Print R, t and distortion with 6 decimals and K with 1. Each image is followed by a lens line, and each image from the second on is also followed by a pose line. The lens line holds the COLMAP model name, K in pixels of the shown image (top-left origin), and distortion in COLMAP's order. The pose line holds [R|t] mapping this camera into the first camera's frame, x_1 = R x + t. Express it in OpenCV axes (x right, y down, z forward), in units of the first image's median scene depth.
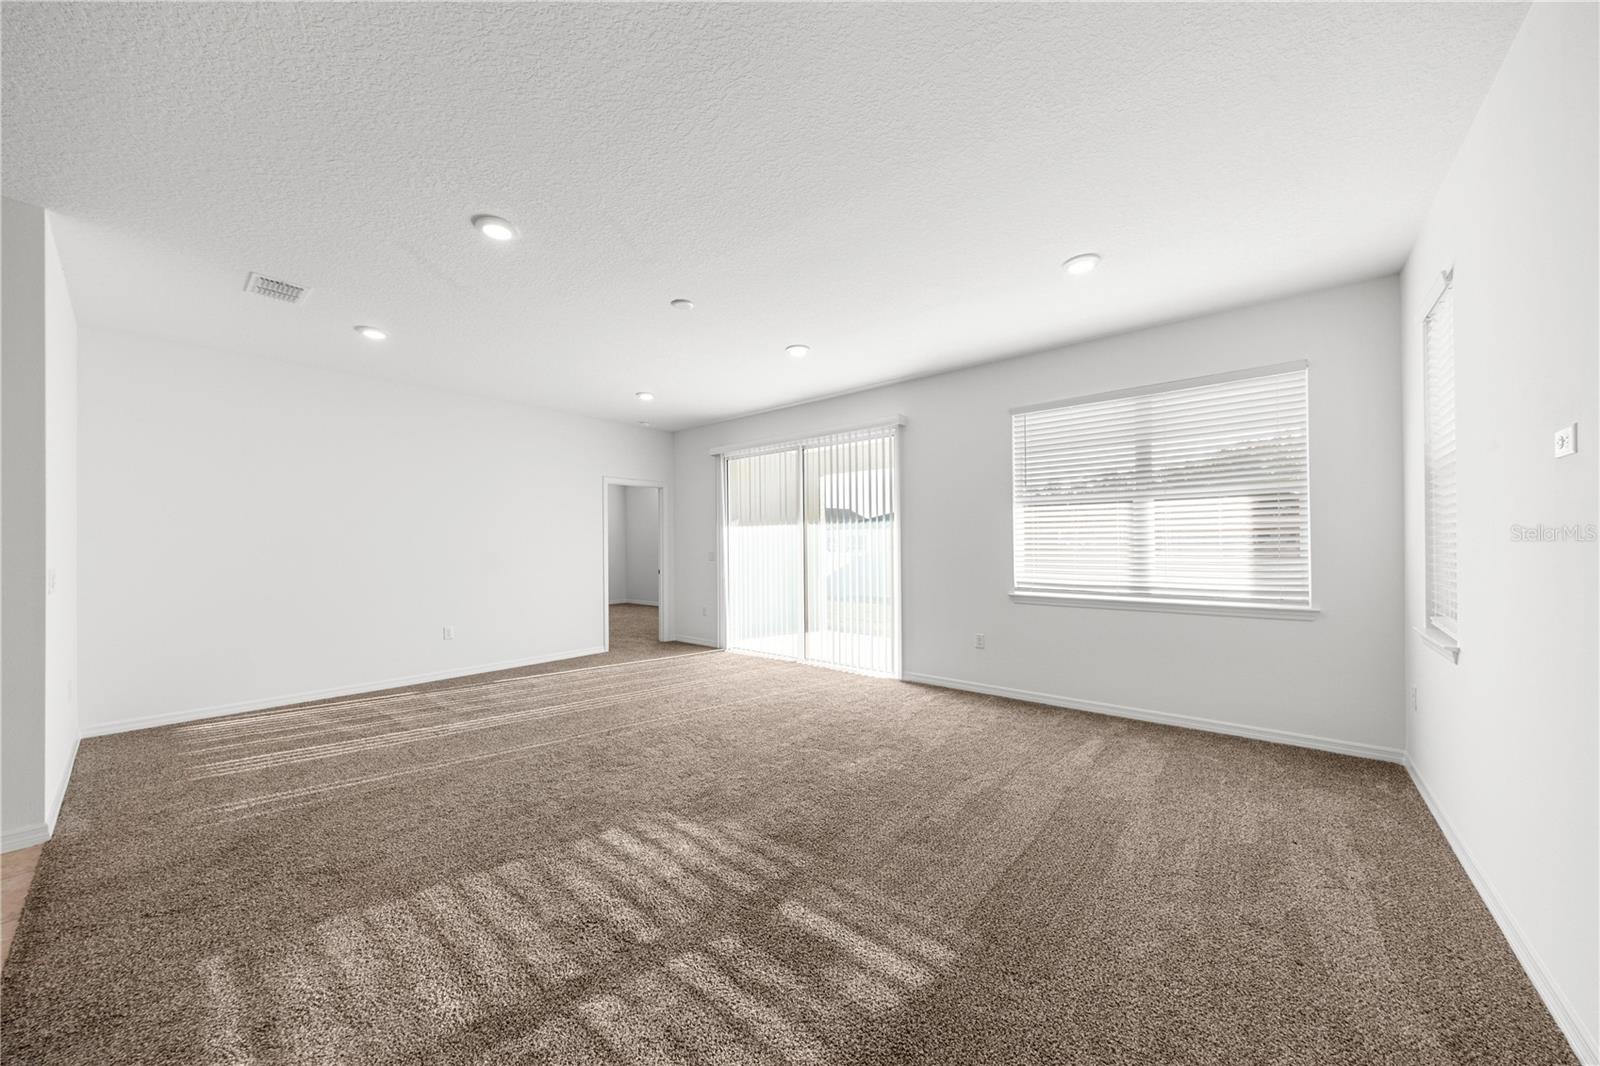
lens RADIAL K [[544.0, 0, 795.1], [0, 544.0, 541.1], [0, 0, 1]] dist [0.000581, -0.000013]
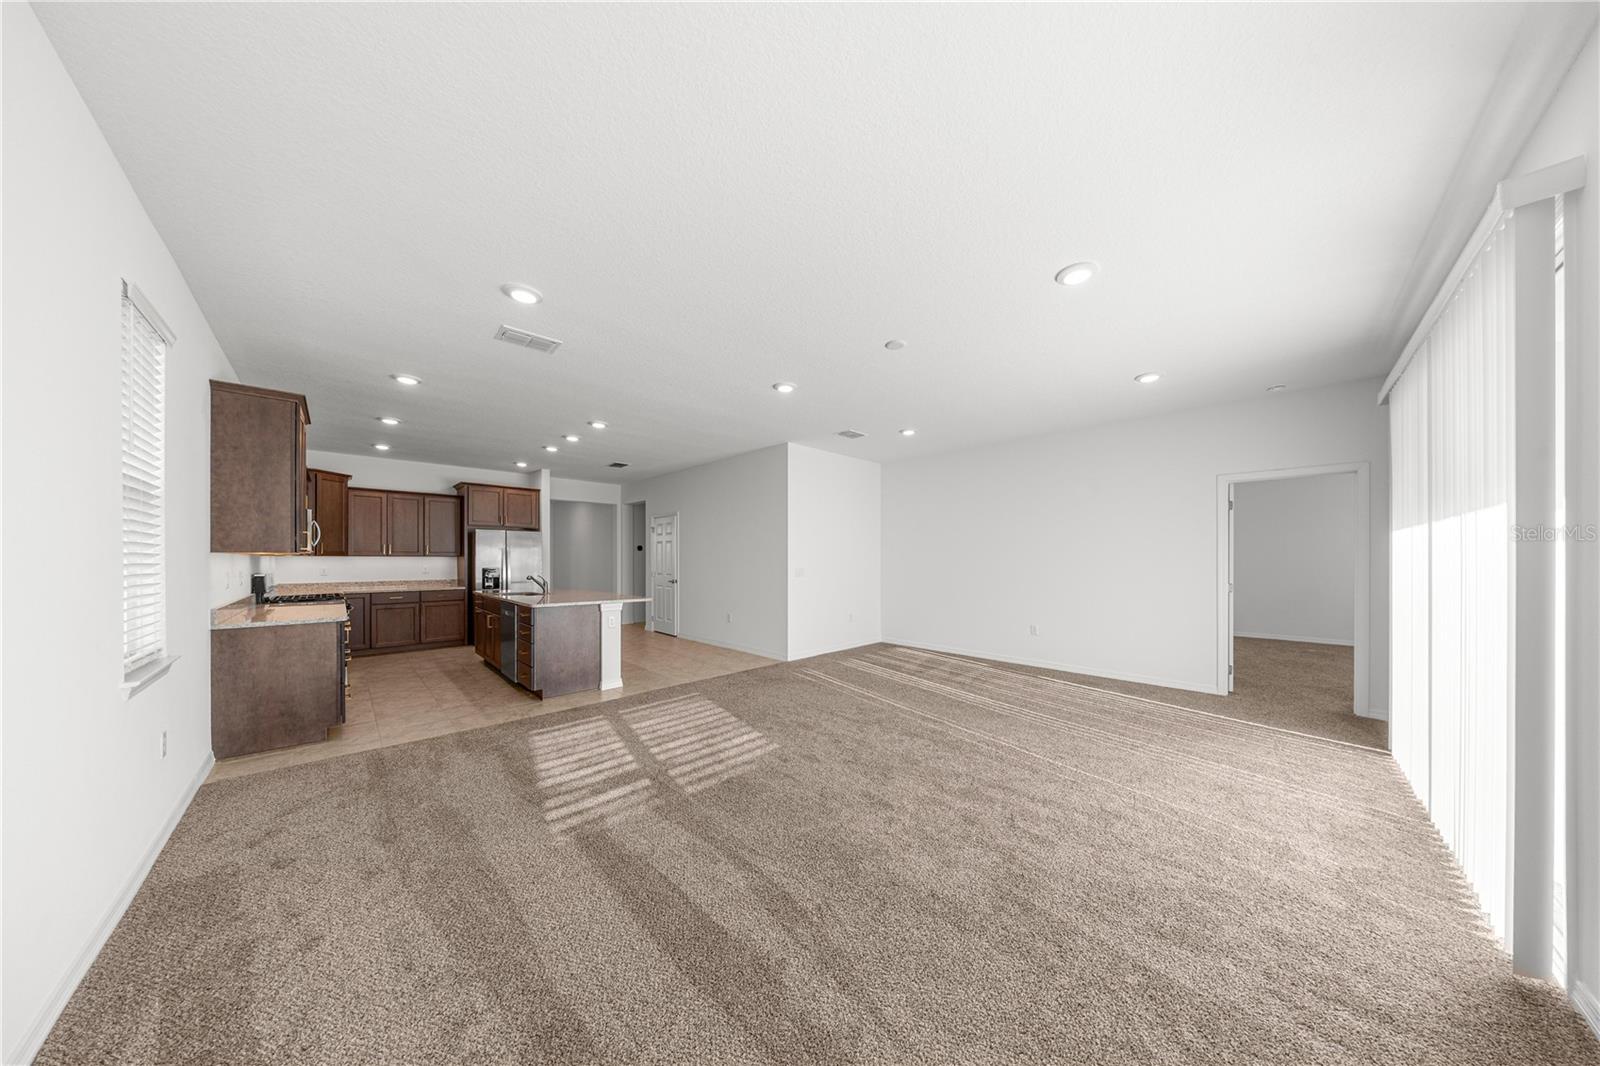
lens RADIAL K [[471.6, 0, 798.4], [0, 471.6, 544.7], [0, 0, 1]] dist [-0.001138, -0.000090]
pose [[-0.069766, -0.022148, -0.997317, 0.672811], [0.001870, 0.999749, -0.022332, -0.002052], [0.997562, -0.003423, -0.069707, 0.763401]]
